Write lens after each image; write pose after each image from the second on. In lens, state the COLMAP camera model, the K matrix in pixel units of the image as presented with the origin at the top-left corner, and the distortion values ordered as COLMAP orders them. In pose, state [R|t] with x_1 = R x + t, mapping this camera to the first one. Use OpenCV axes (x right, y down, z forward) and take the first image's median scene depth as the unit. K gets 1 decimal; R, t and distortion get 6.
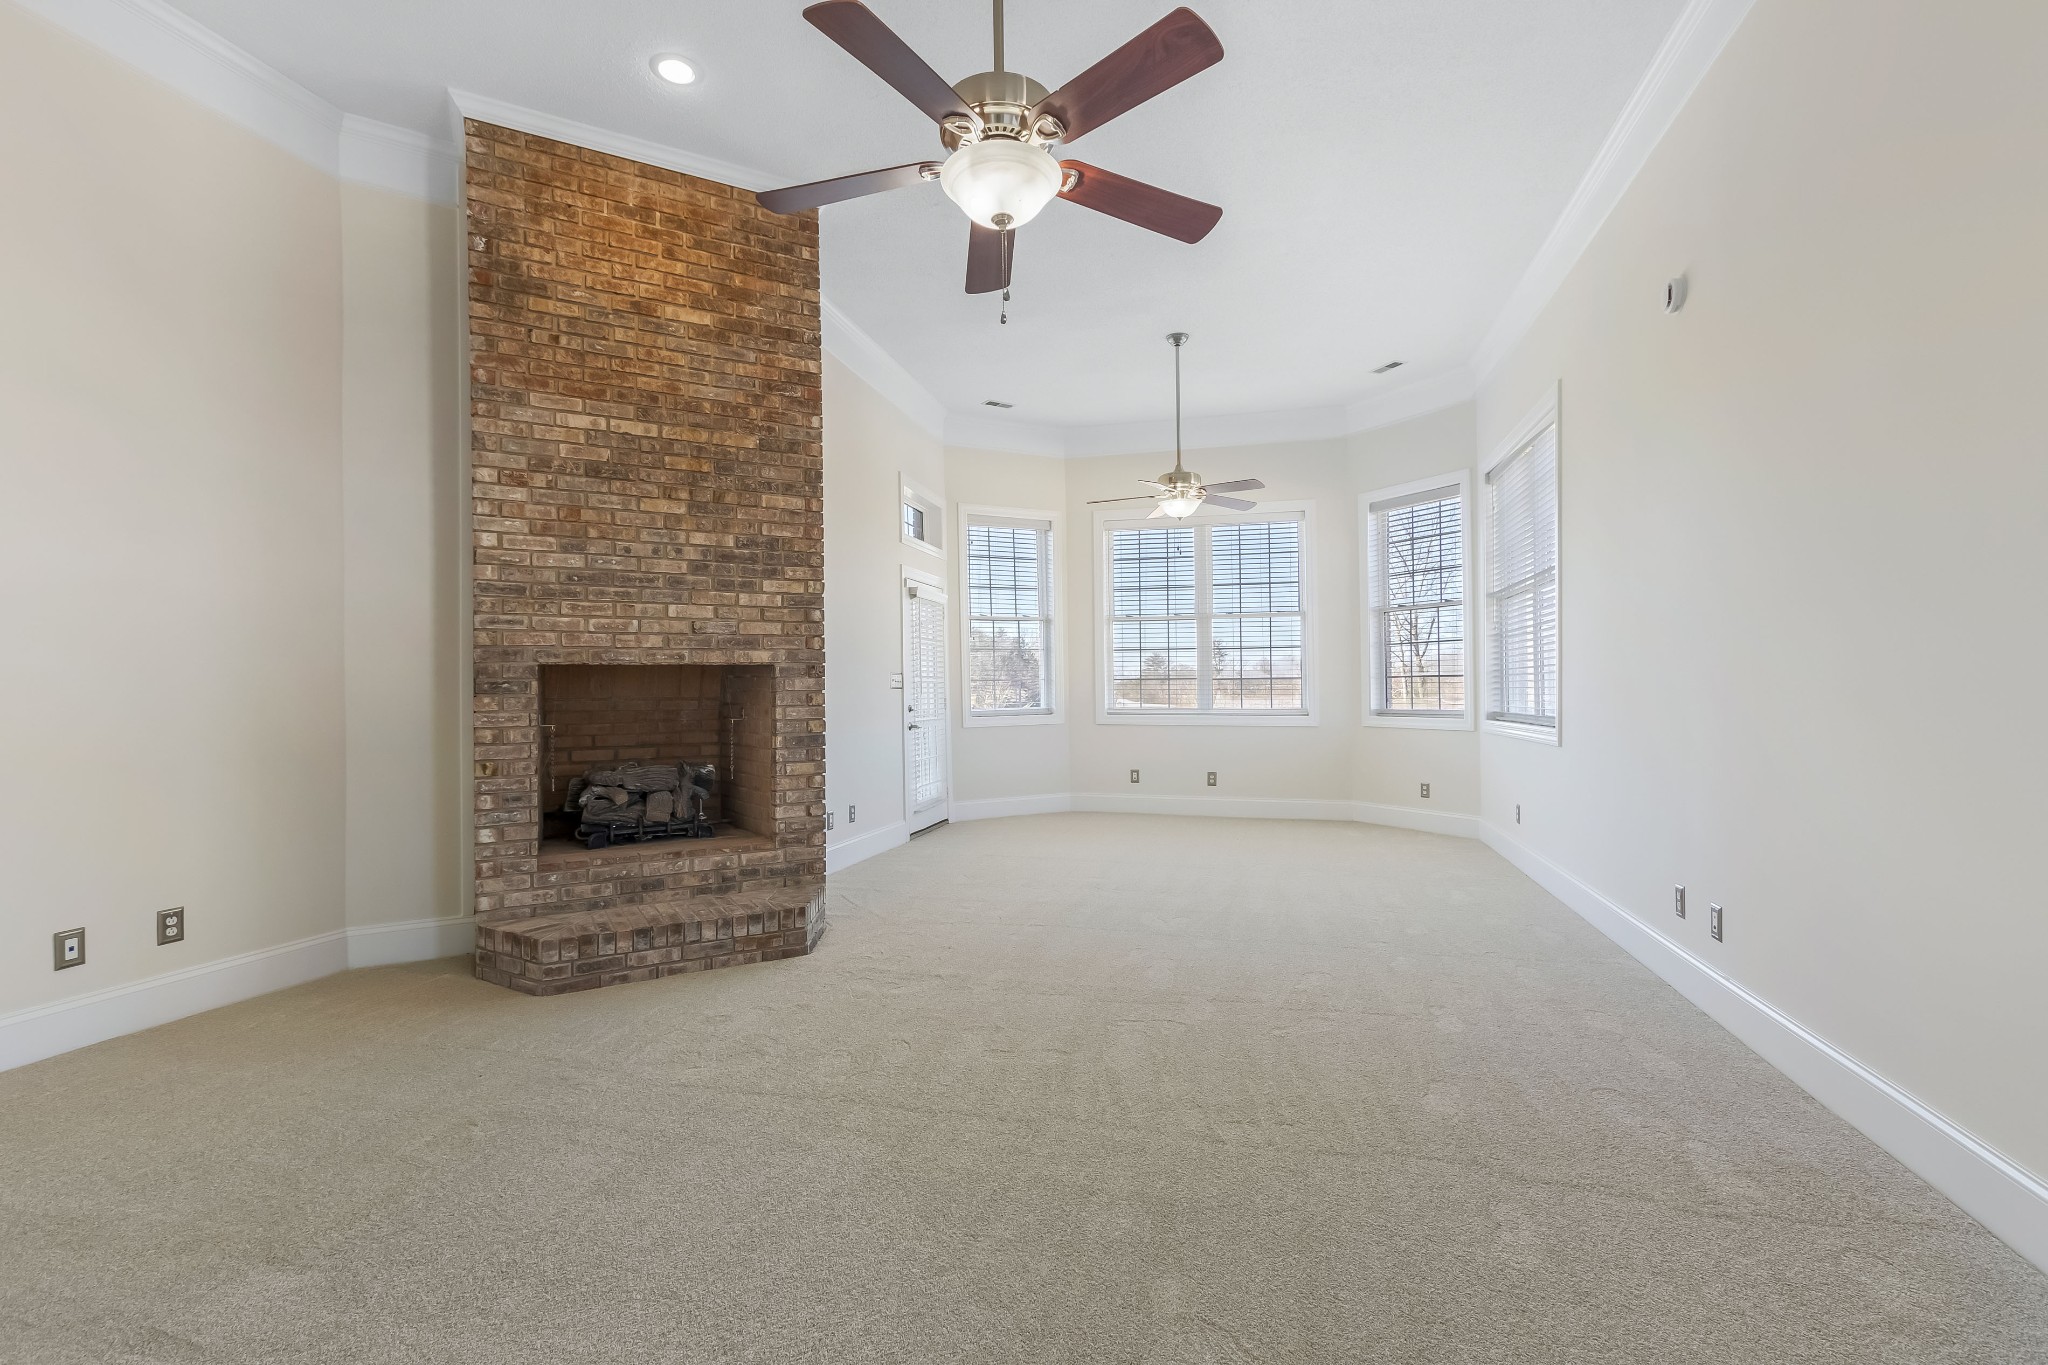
lens RADIAL K [[916.7, 0, 1039.8], [0, 916.7, 681.5], [0, 0, 1]] dist [0.001556, -0.003136]
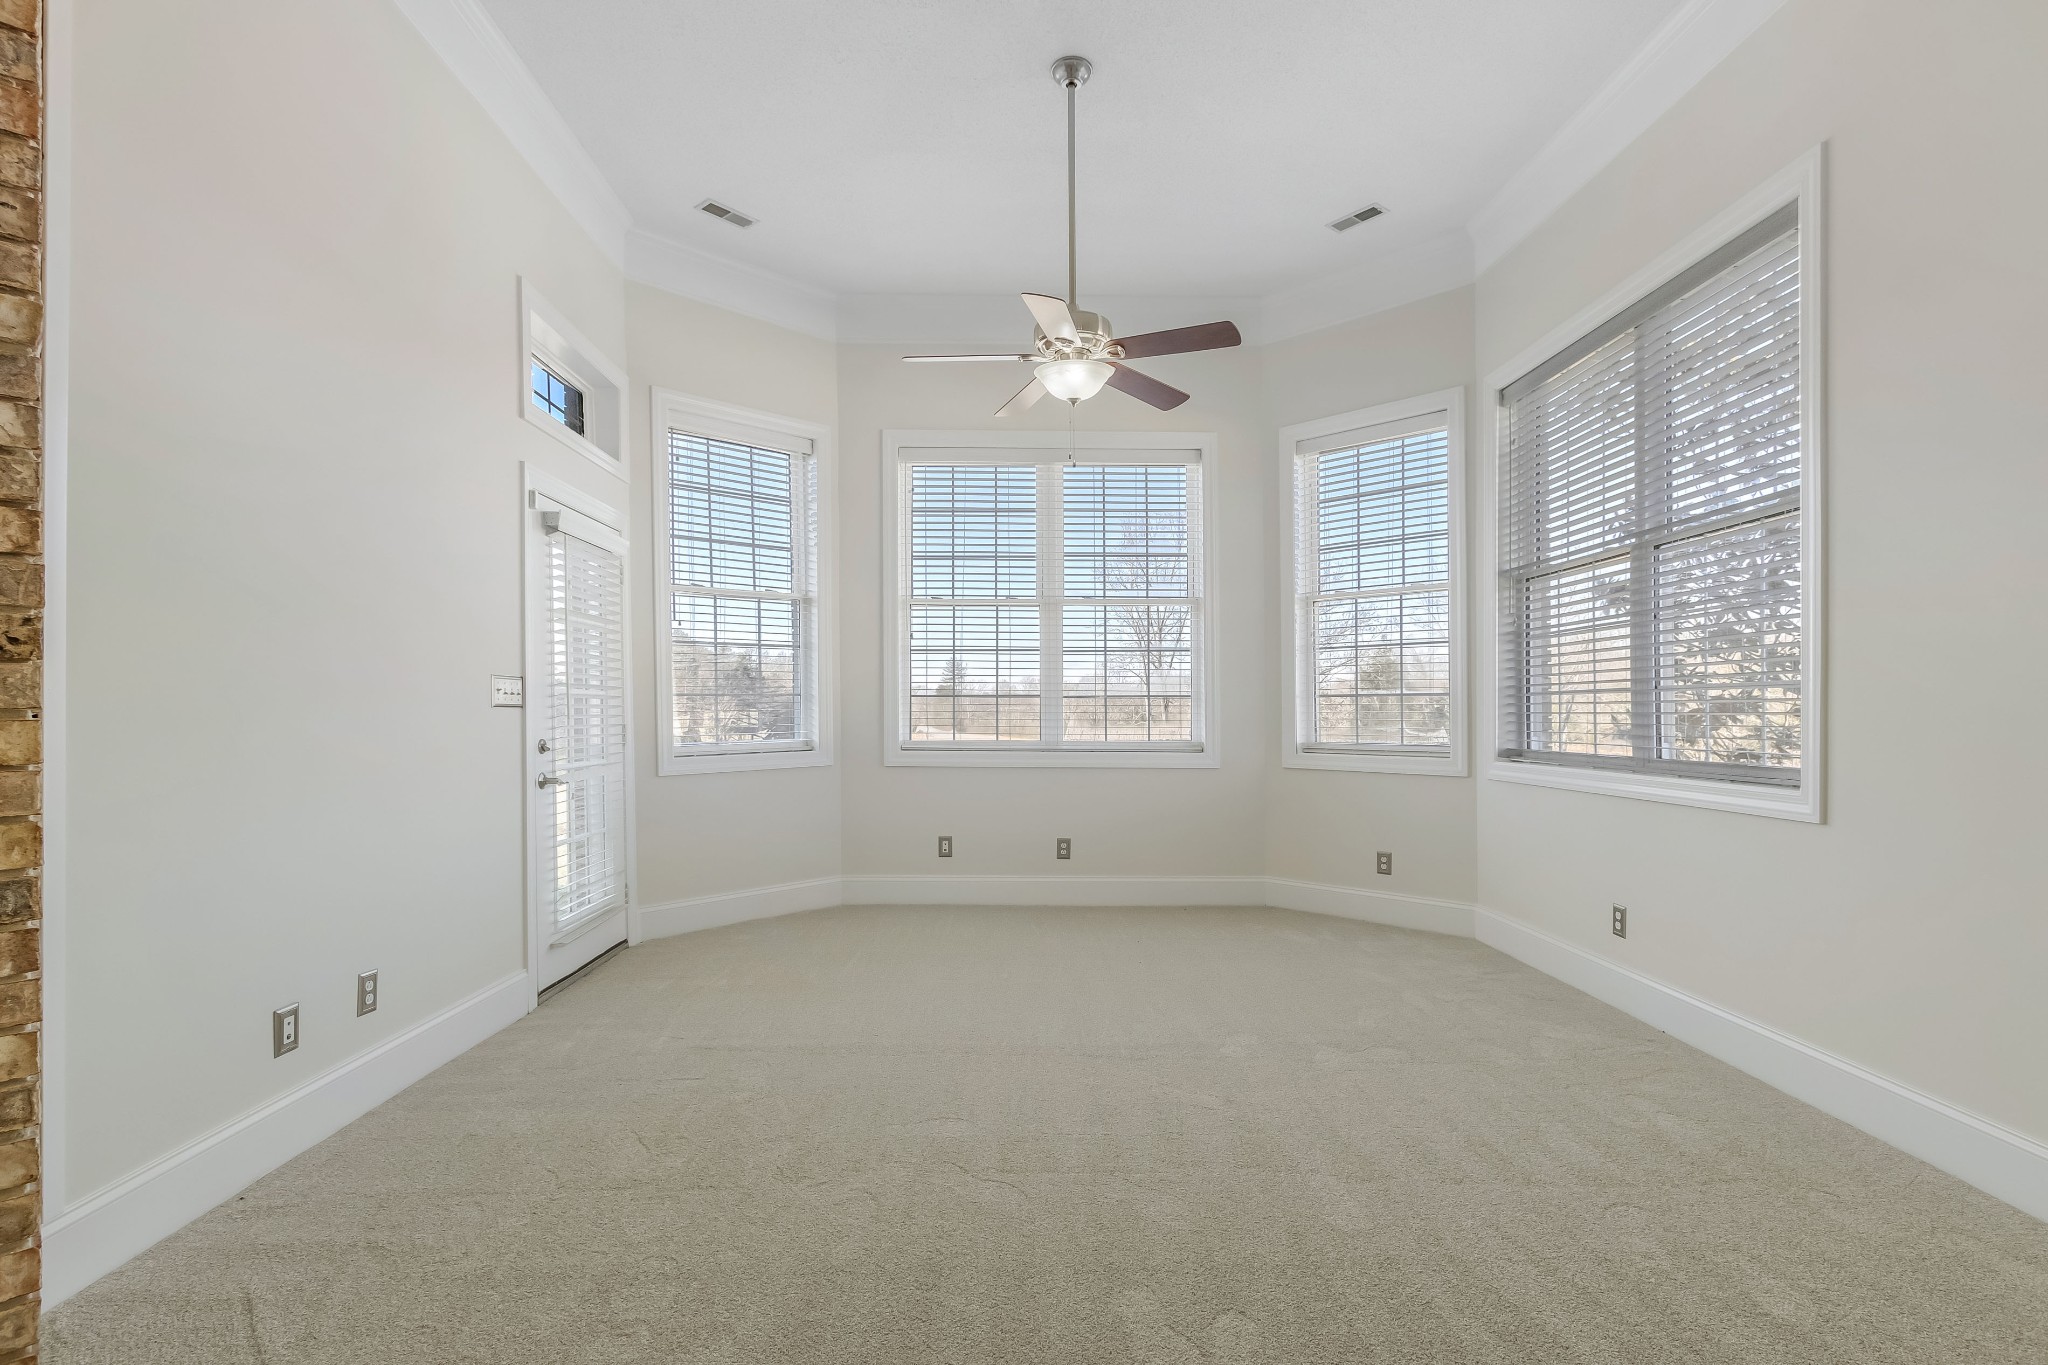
lens RADIAL K [[916.7, 0, 1021.9], [0, 916.7, 706.9], [0, 0, 1]] dist [0.001556, -0.003136]
pose [[0.963336, 0.007500, 0.268195, -0.031309], [-0.008652, 0.999958, 0.003113, 0.005279], [-0.268160, -0.005319, 0.963360, 0.671132]]
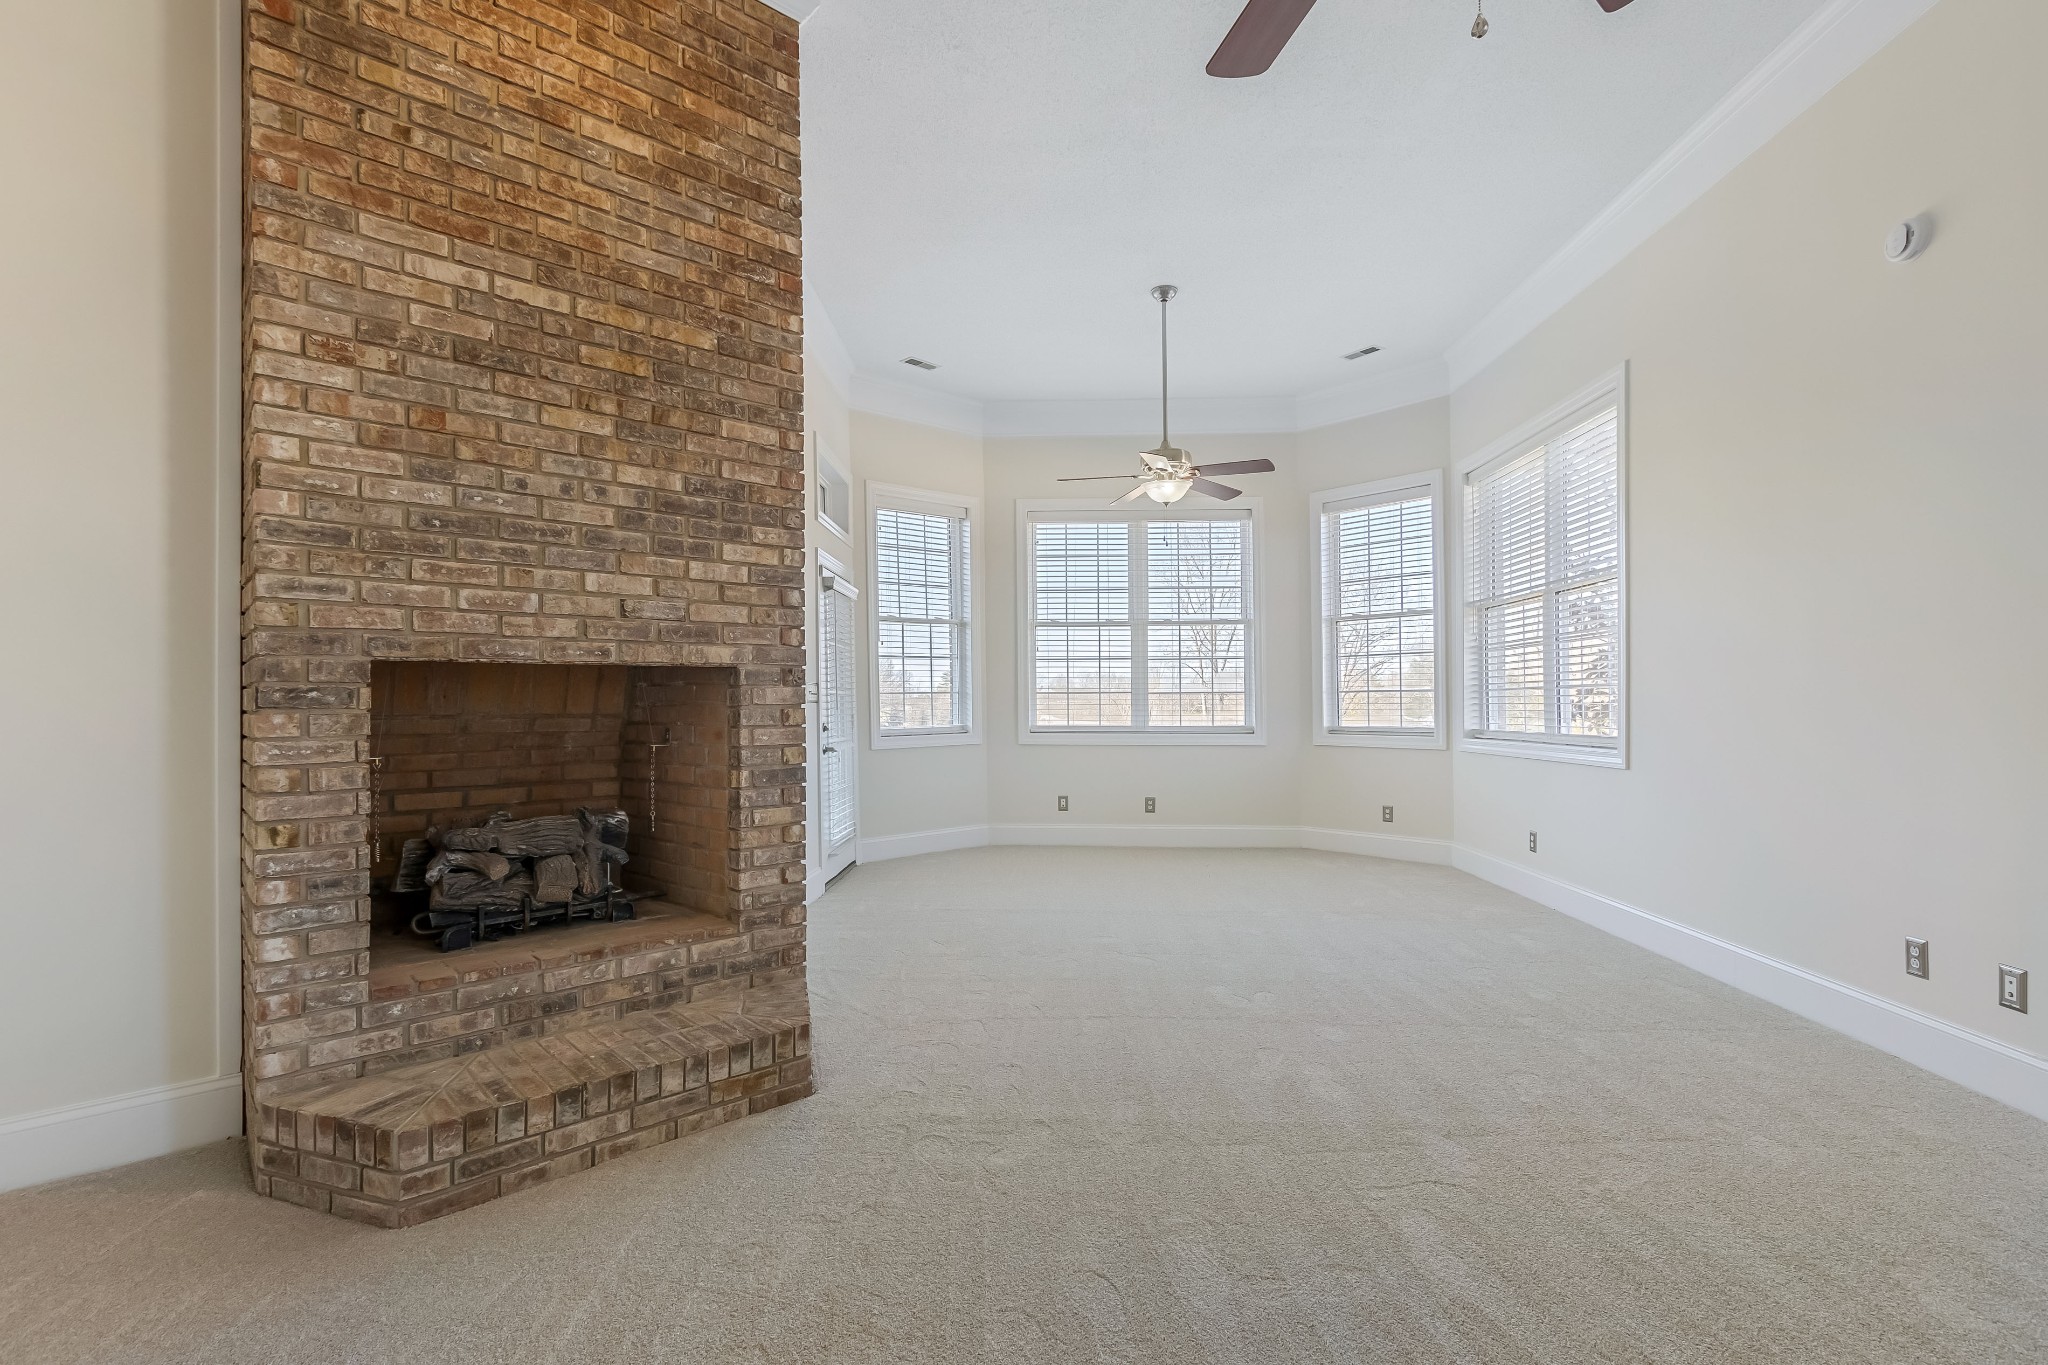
lens RADIAL K [[916.7, 0, 1019.7], [0, 916.7, 695.2], [0, 0, 1]] dist [0.001556, -0.003136]
pose [[0.977591, 0.004958, 0.210455, -0.222143], [-0.004666, 0.999987, -0.001885, 0.003195], [-0.210462, 0.000861, 0.977602, 0.274754]]
